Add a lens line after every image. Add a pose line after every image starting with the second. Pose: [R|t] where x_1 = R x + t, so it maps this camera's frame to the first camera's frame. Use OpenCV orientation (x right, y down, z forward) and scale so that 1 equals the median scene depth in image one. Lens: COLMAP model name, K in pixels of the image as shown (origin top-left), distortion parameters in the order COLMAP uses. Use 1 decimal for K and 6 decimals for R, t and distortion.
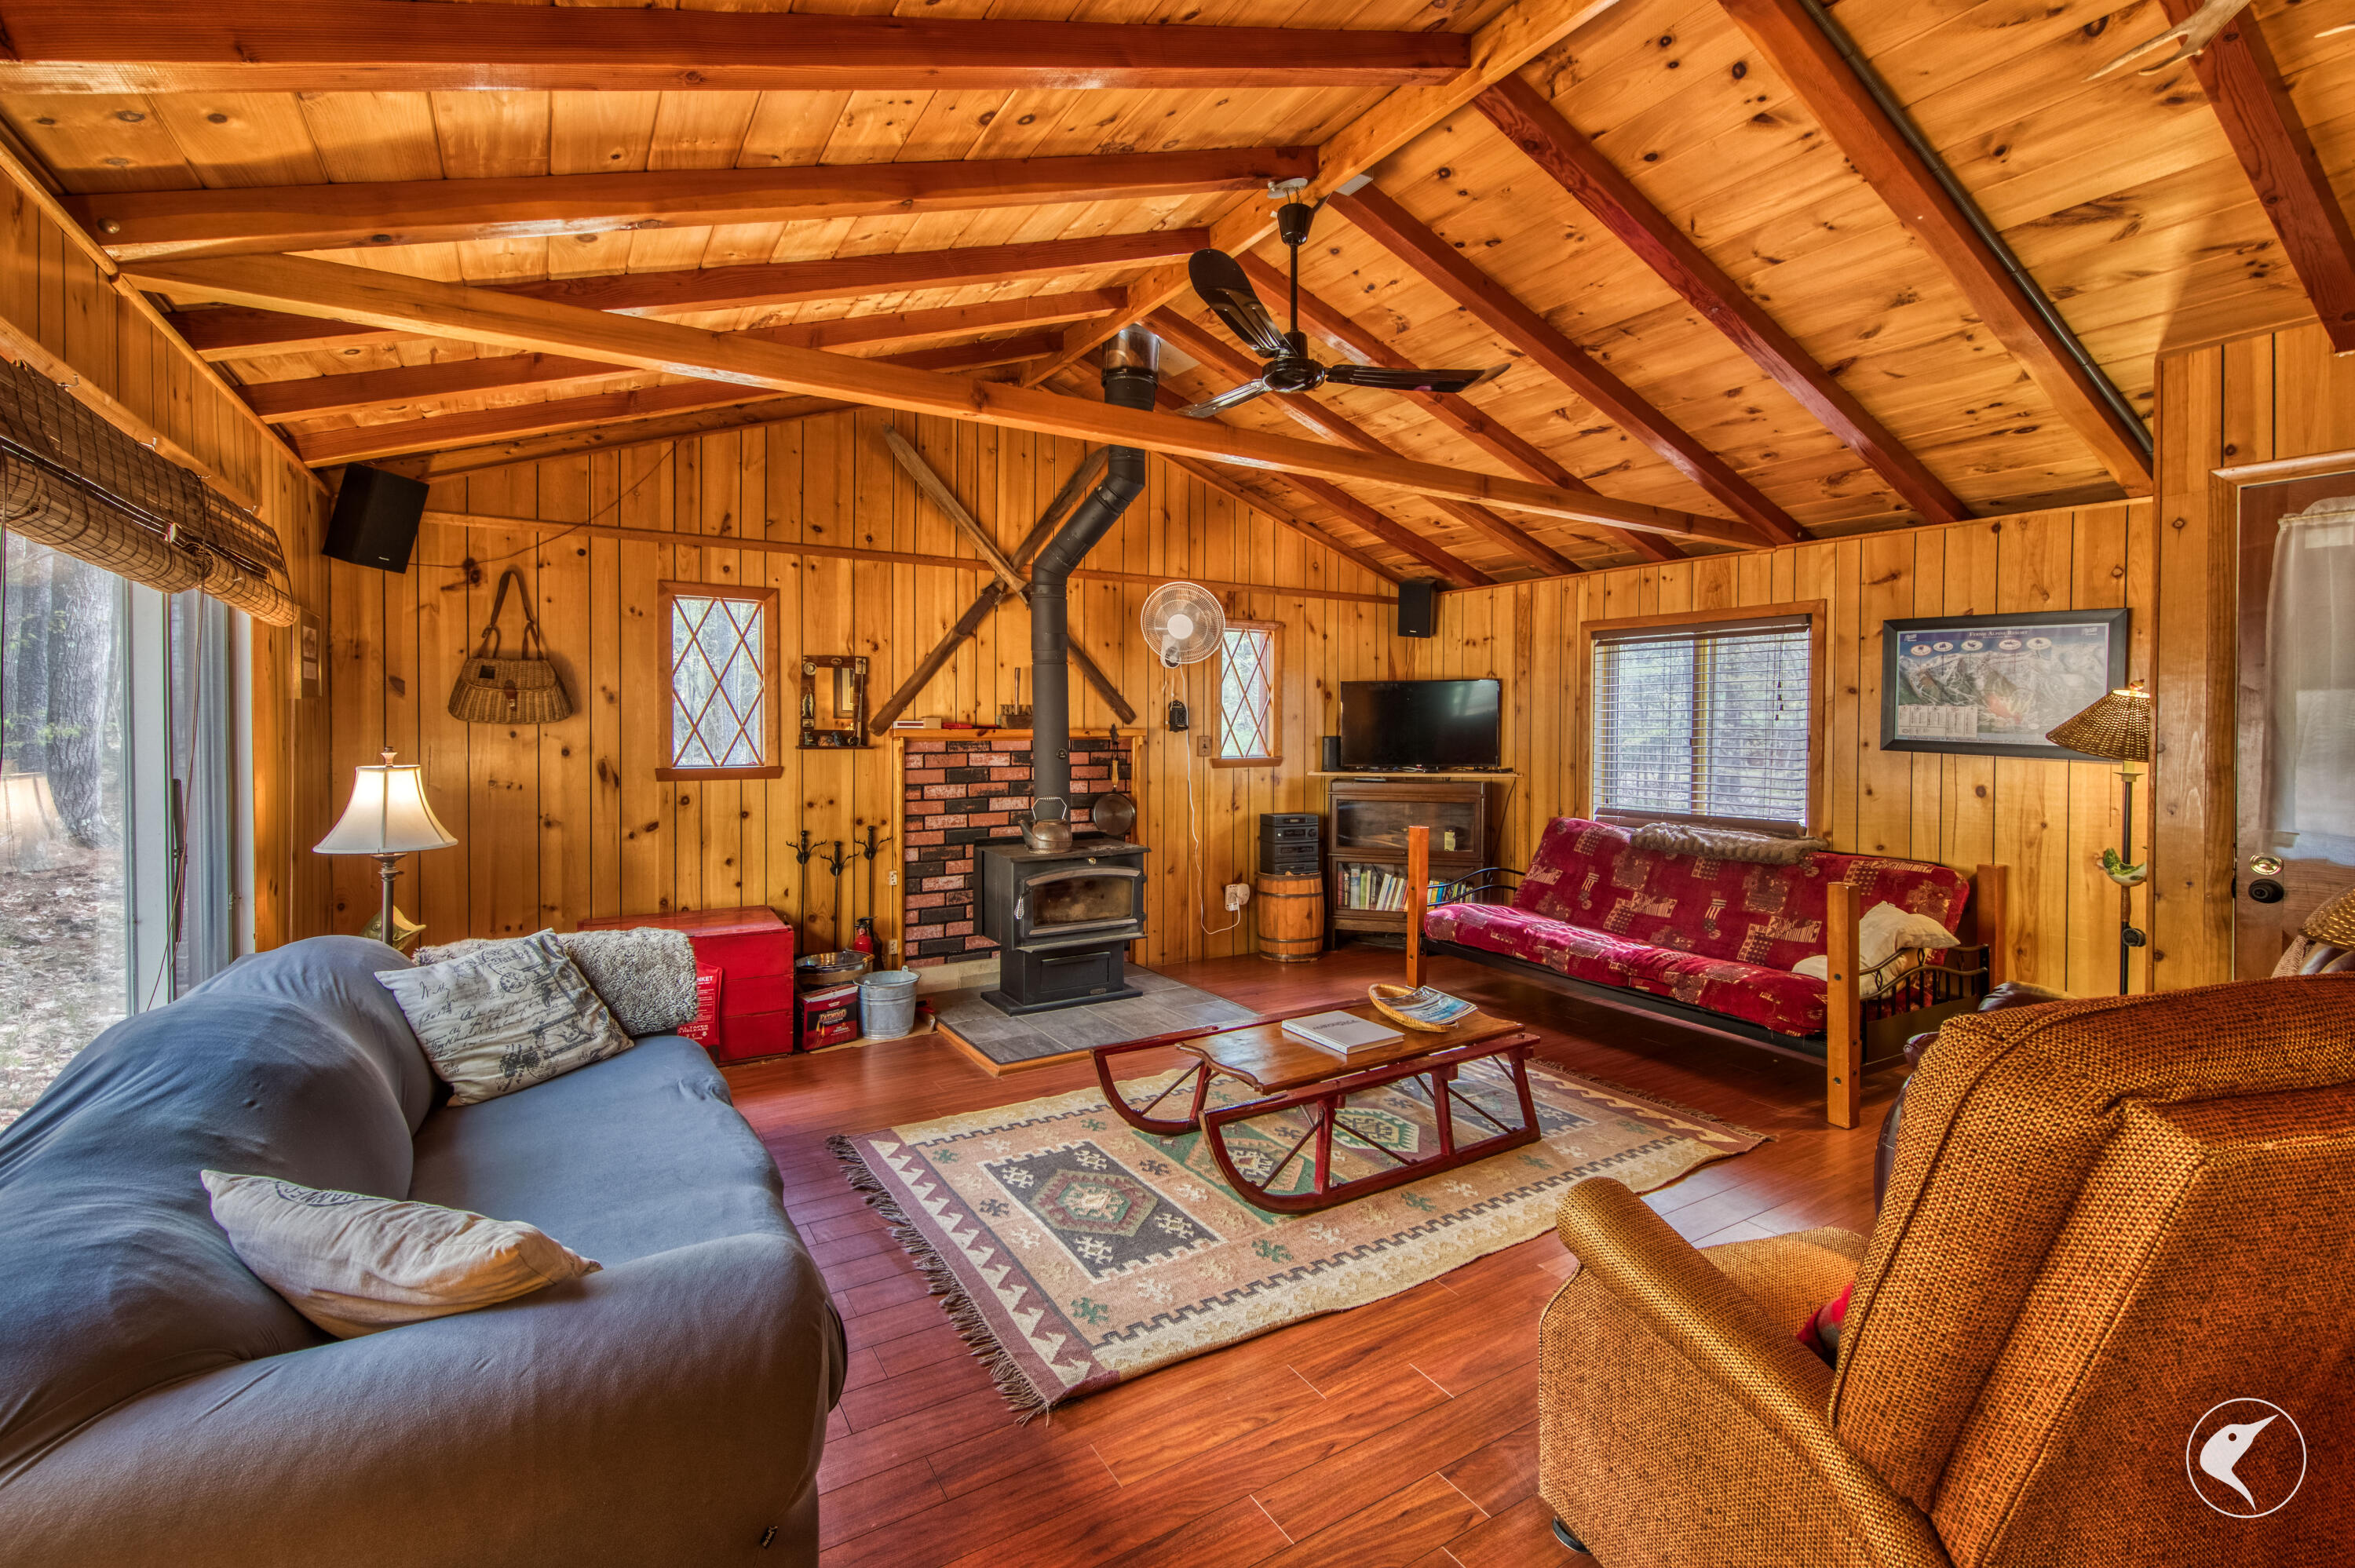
lens RADIAL K [[1053.3, 0, 1247.2], [0, 1053.3, 733.1], [0, 0, 1]] dist [-0.000001, -0.000144]
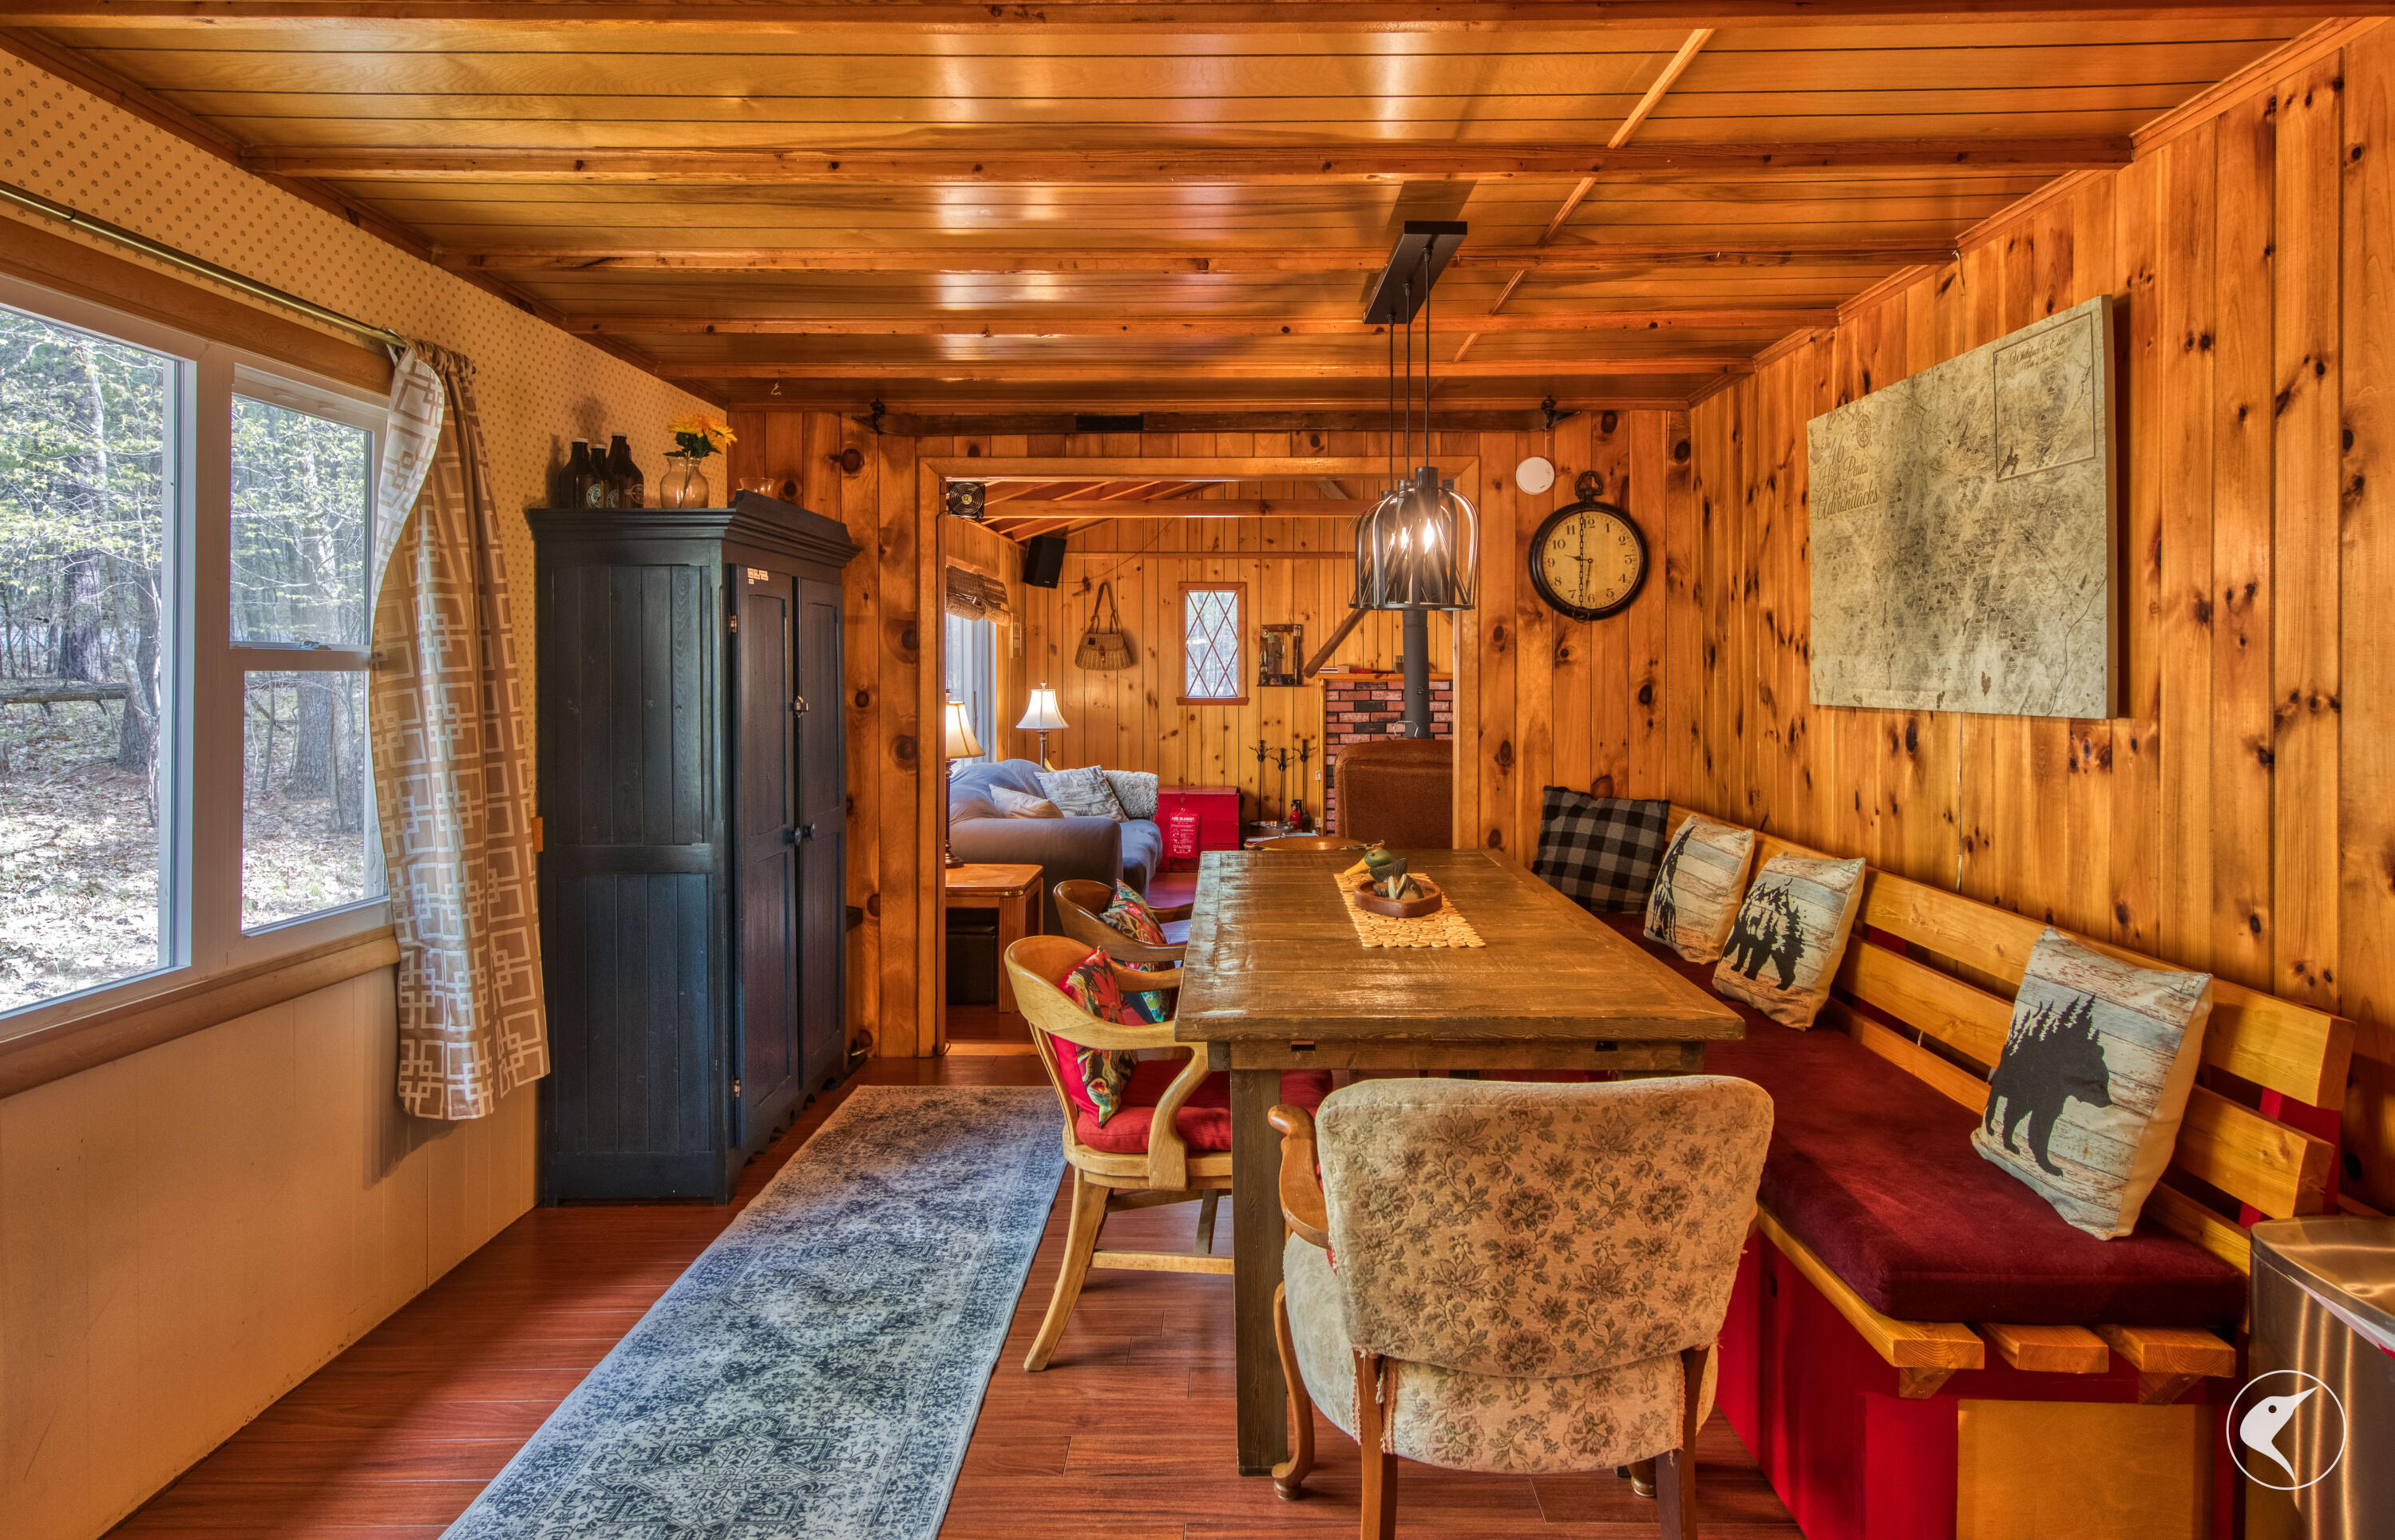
lens RADIAL K [[1770.3, 0, 1258.4], [0, 1770.3, 654.9], [0, 0, 1]] dist [0.001255, -0.002417]
pose [[0.825960, -0.006106, -0.563696, 1.017422], [-0.003327, 0.999871, -0.015705, 0.009844], [0.563719, 0.014847, 0.825833, -1.115934]]
